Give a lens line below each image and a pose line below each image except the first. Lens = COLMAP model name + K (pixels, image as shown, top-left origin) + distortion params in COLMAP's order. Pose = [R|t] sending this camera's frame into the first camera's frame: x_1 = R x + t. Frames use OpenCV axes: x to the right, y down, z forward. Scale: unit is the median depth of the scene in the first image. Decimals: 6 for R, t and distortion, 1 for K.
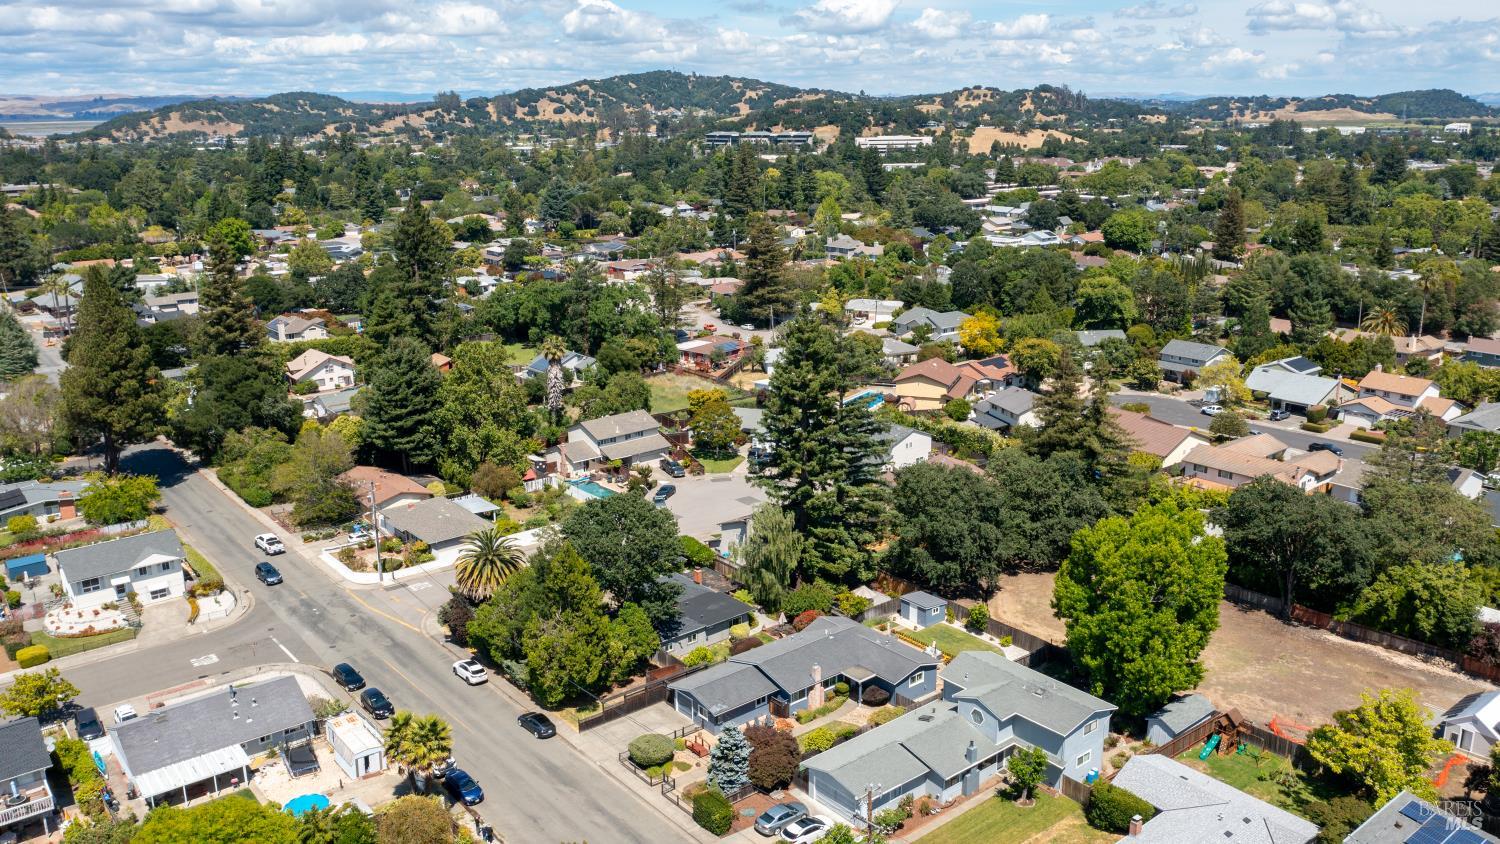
lens RADIAL K [[1191.0, 0, 772.5], [0, 1191.0, 424.8], [0, 0, 1]] dist [0.000087, -0.001911]
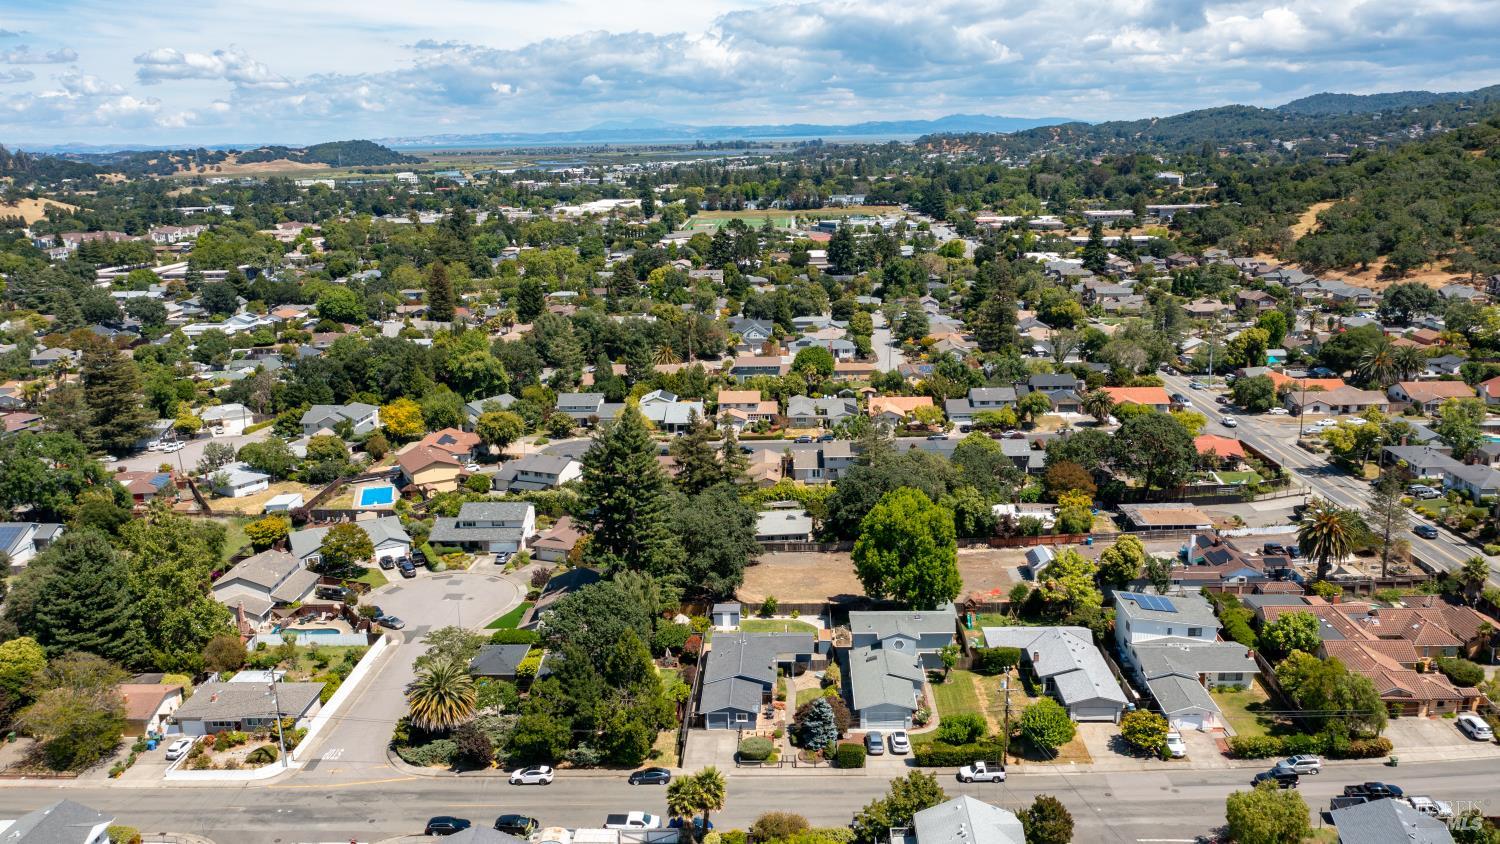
lens RADIAL K [[1191.0, 0, 772.5], [0, 1191.0, 424.8], [0, 0, 1]] dist [0.000087, -0.001911]
pose [[0.658192, -0.185646, 0.729602, -0.394340], [0.211614, 0.975669, 0.057355, -0.060874], [-0.722498, 0.116643, 0.681463, 0.012874]]
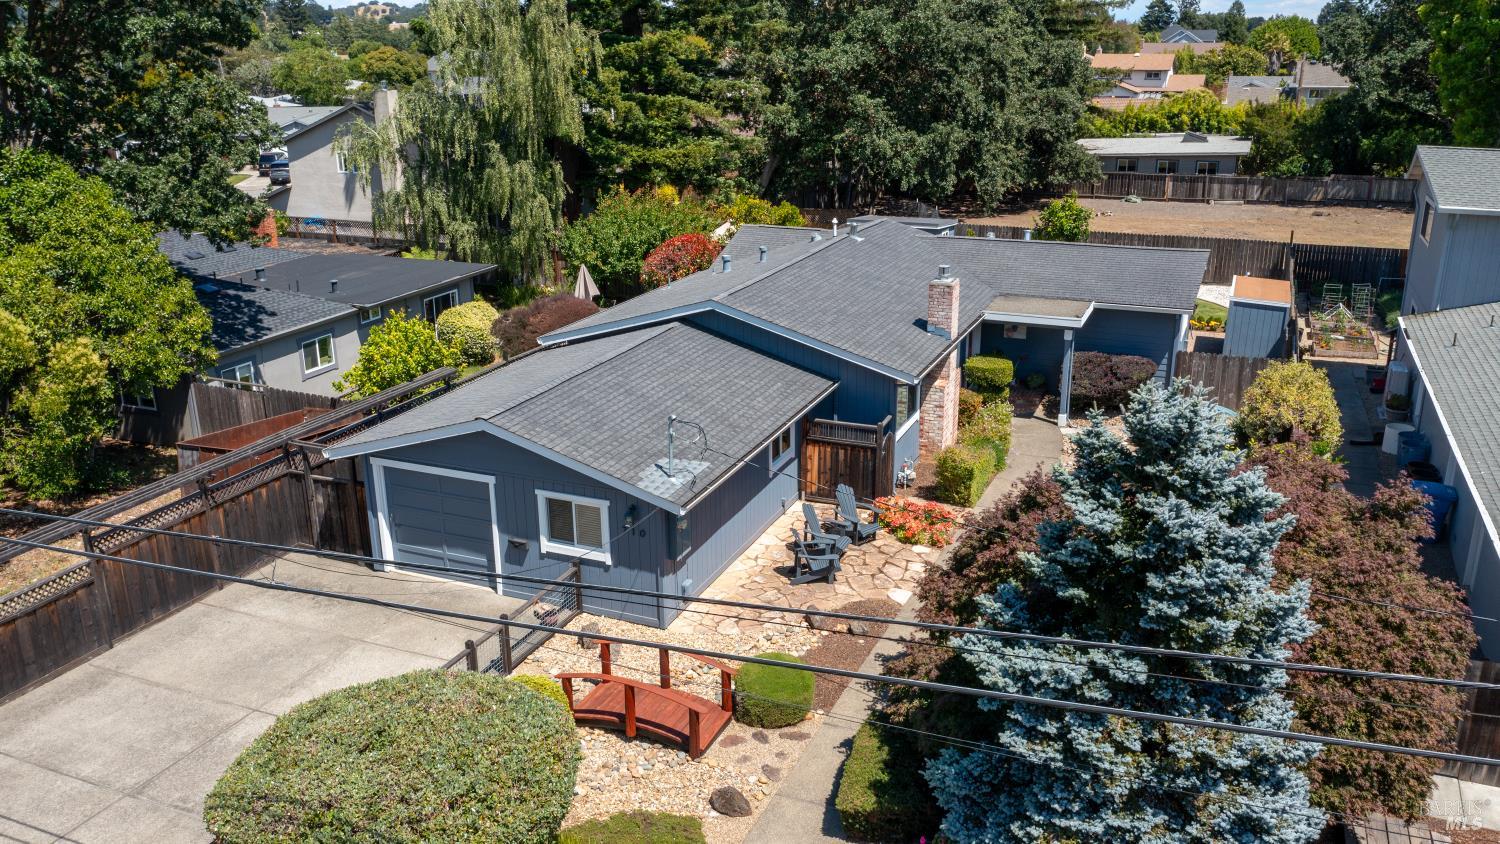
lens RADIAL K [[1241.9, 0, 748.0], [0, 1241.9, 404.5], [0, 0, 1]] dist [-0.002490, 0.002531]
pose [[0.890571, -0.144474, 0.431288, -0.048662], [0.137250, 0.989372, 0.048014, 0.090378], [-0.433642, 0.016434, 0.900936, 0.337513]]
